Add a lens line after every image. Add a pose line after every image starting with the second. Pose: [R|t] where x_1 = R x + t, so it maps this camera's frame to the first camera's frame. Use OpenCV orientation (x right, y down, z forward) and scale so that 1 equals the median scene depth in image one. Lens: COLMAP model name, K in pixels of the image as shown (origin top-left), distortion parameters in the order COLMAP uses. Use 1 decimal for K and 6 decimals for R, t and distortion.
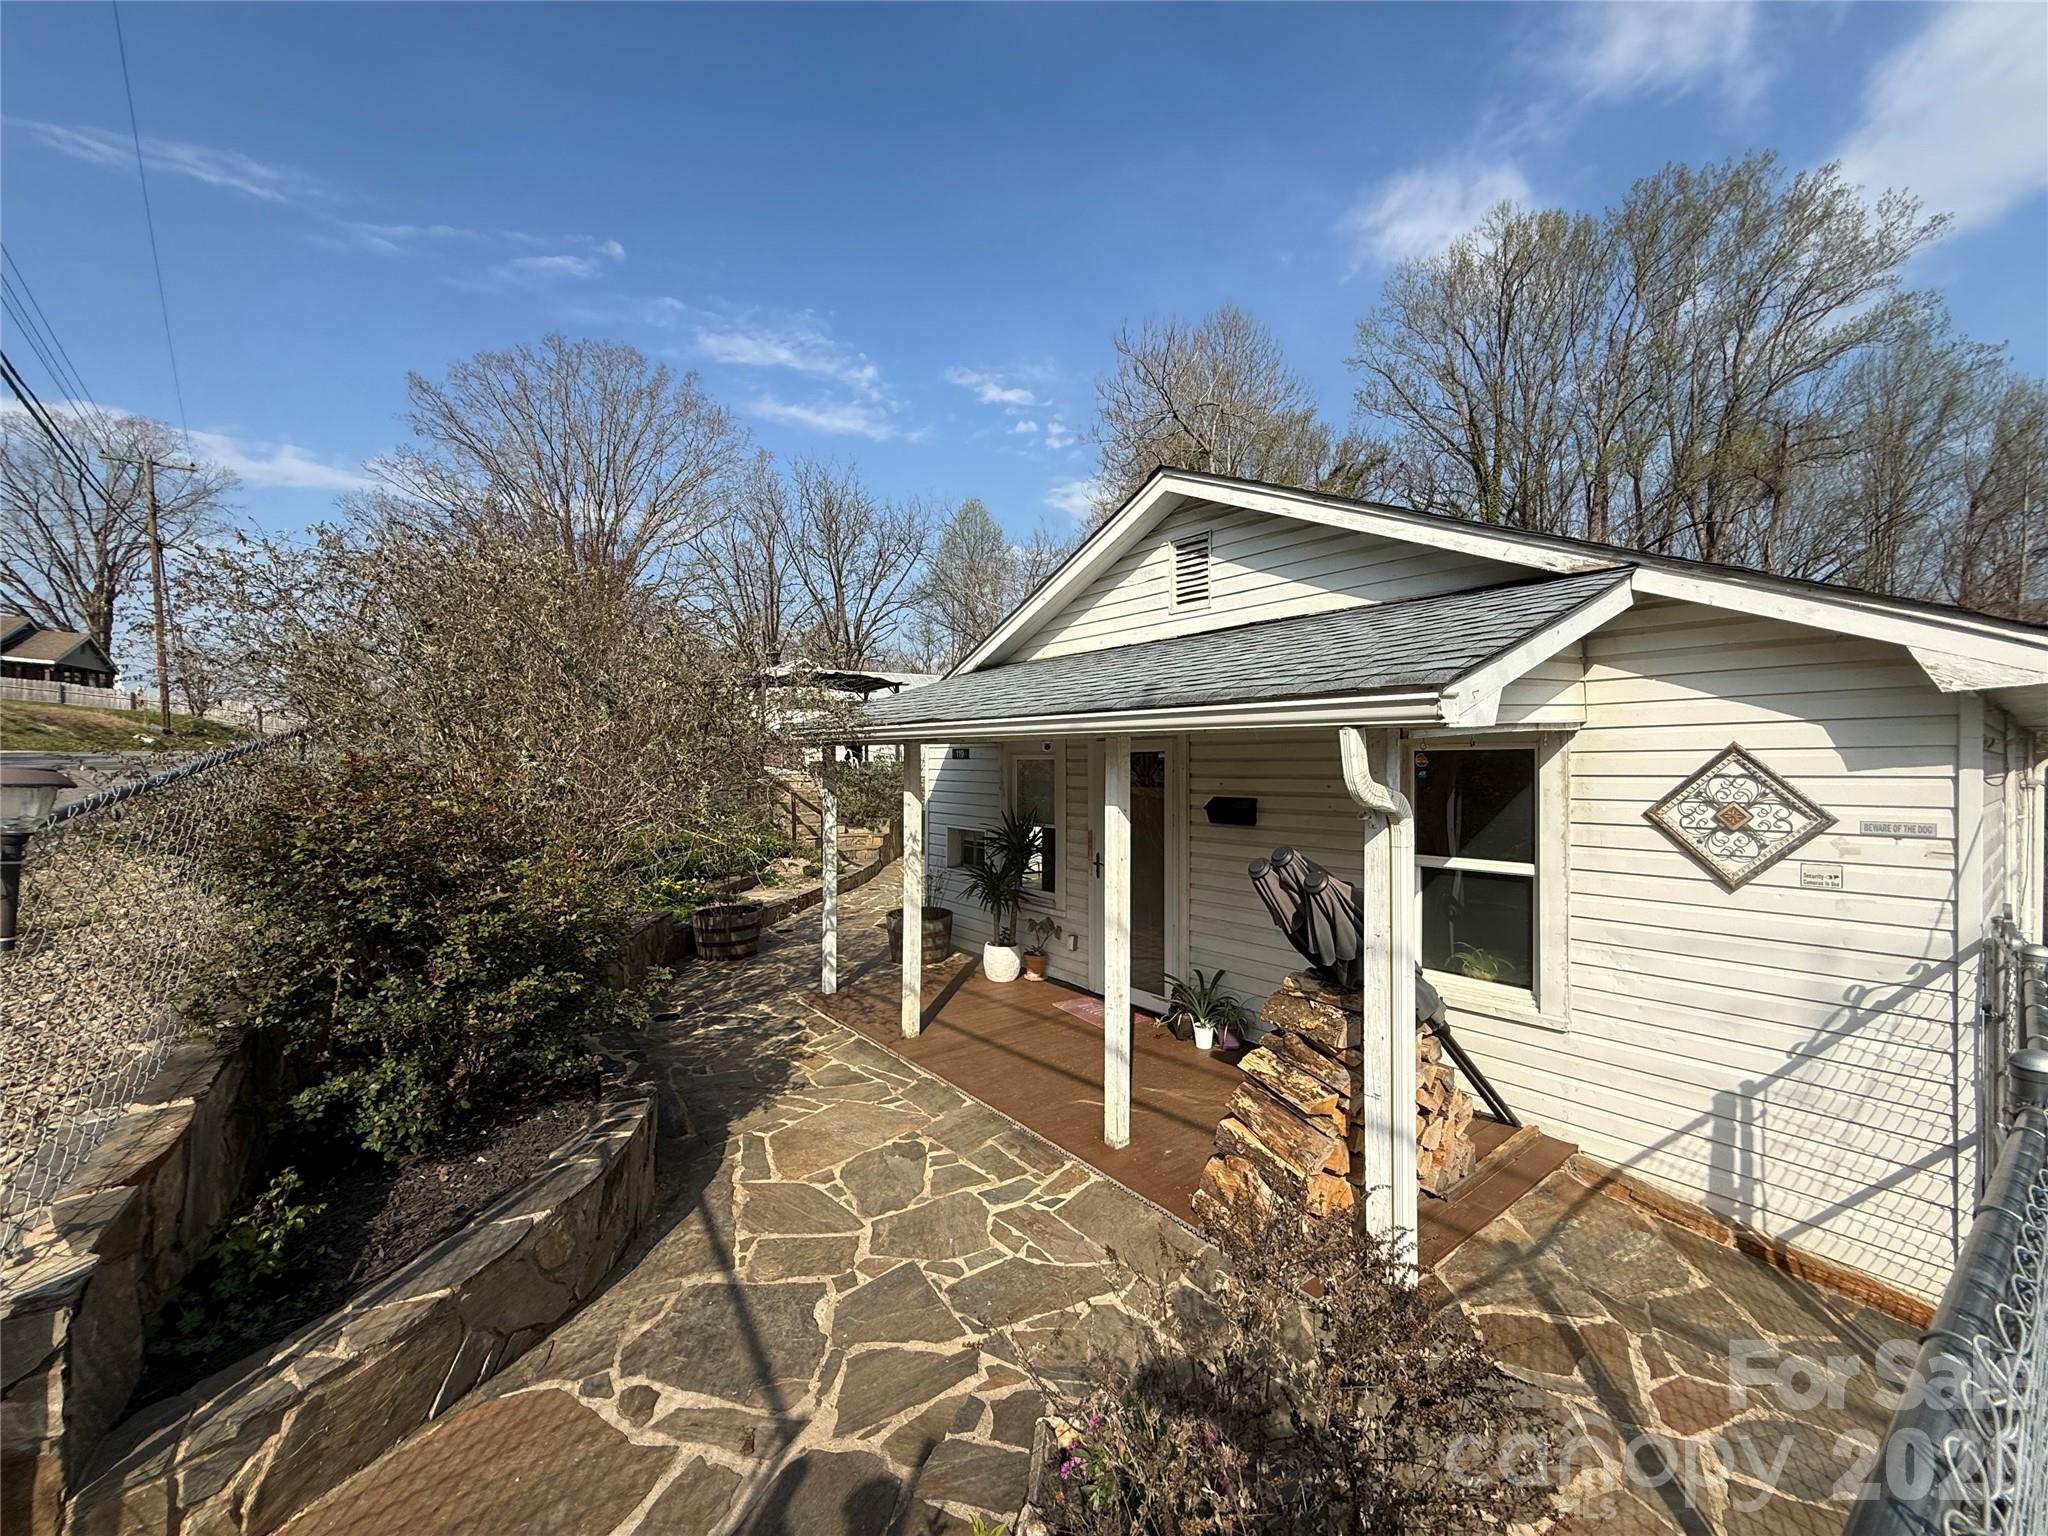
lens RADIAL K [[829.6, 0, 1023.6], [0, 829.6, 757.6], [0, 0, 1]] dist [0.003849, 0.001017]
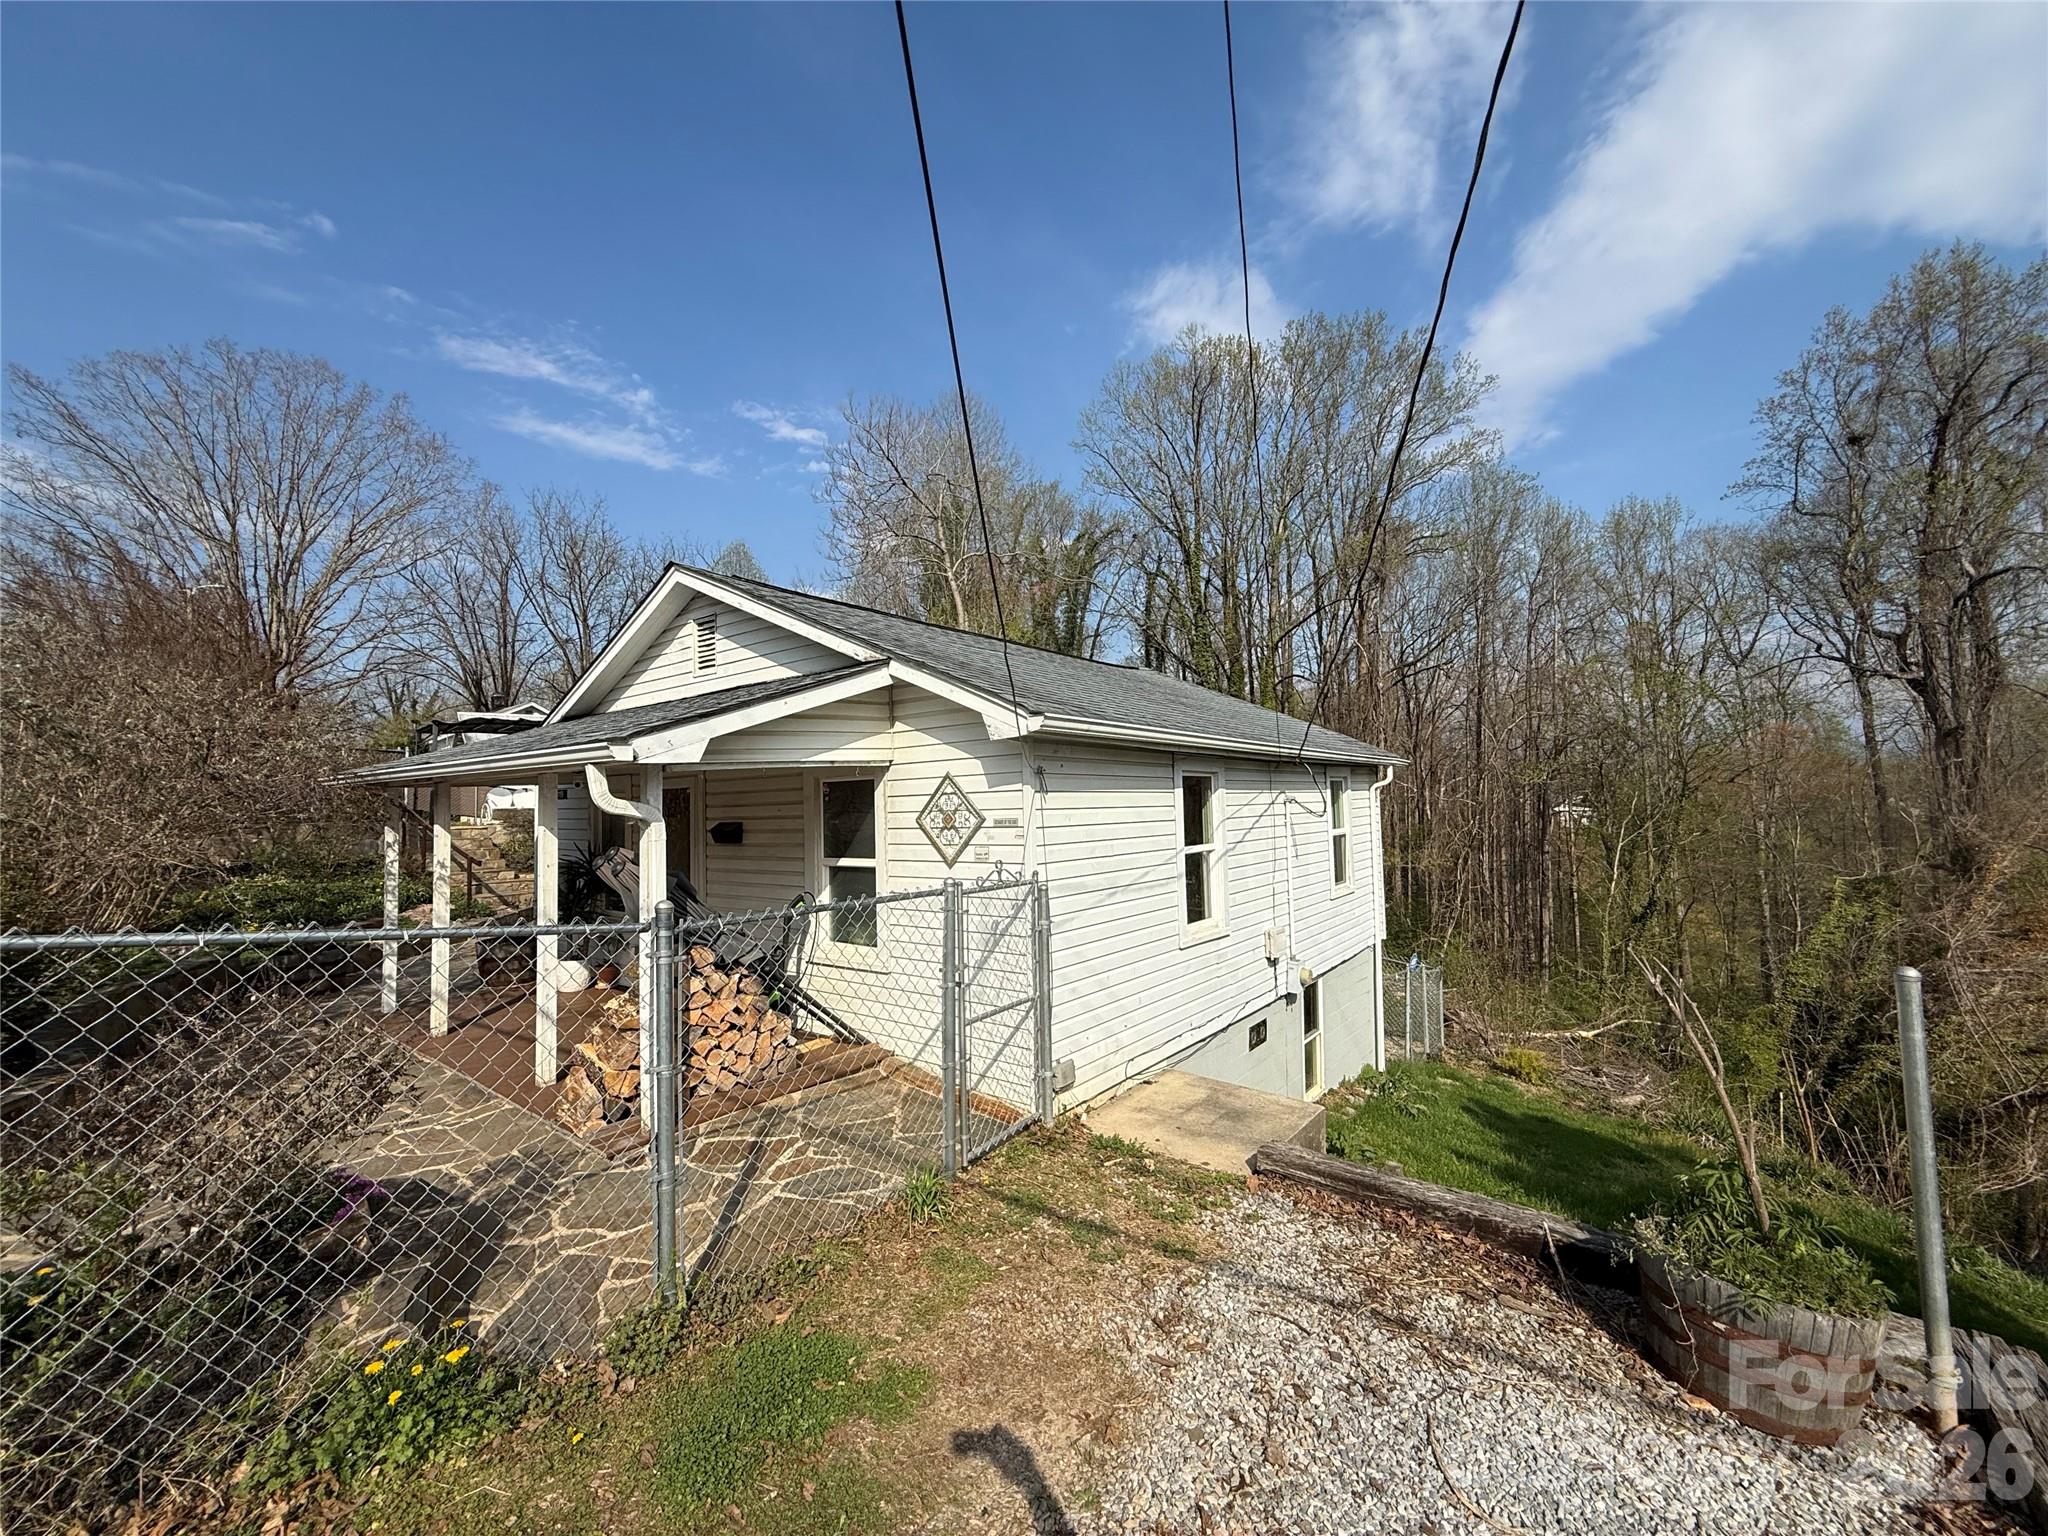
lens RADIAL K [[829.6, 0, 1023.6], [0, 829.6, 757.6], [0, 0, 1]] dist [0.003849, 0.001017]
pose [[0.971327, -0.010158, 0.237532, 0.356196], [0.022434, 0.998545, -0.049035, 0.019789], [-0.236688, 0.052957, 0.970141, -0.317584]]
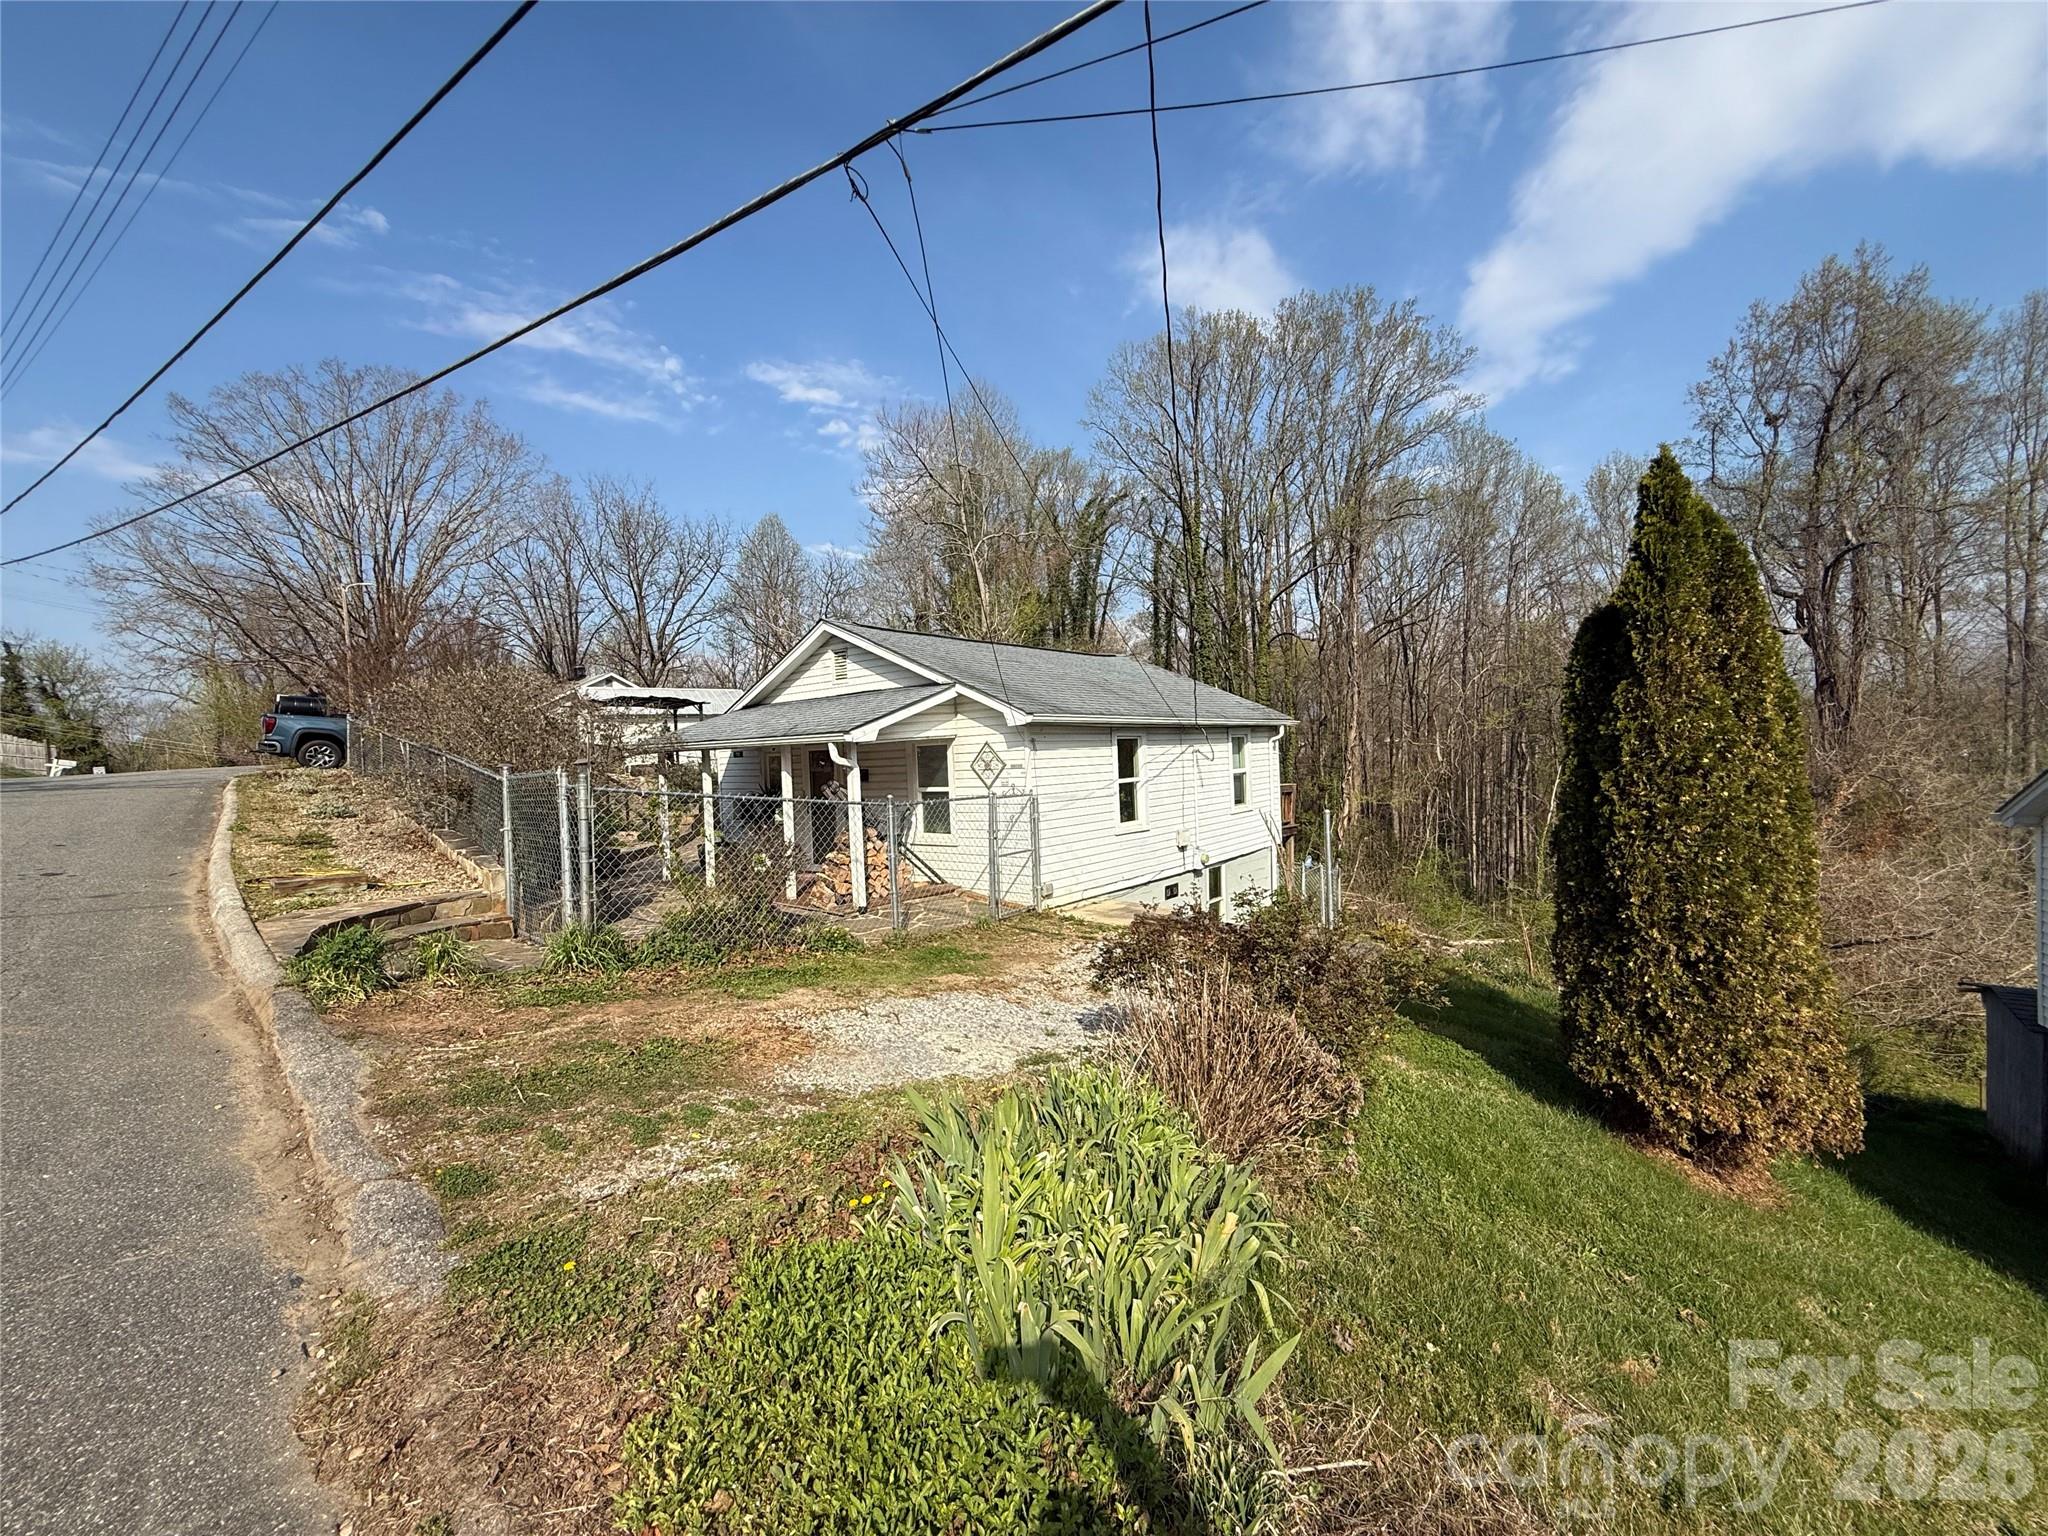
lens RADIAL K [[829.6, 0, 1023.6], [0, 829.6, 757.6], [0, 0, 1]] dist [0.003849, 0.001017]
pose [[0.976704, -0.040139, 0.210804, 0.195330], [0.038641, 0.999190, 0.011219, 0.007918], [-0.211084, -0.002812, 0.977464, -1.154946]]
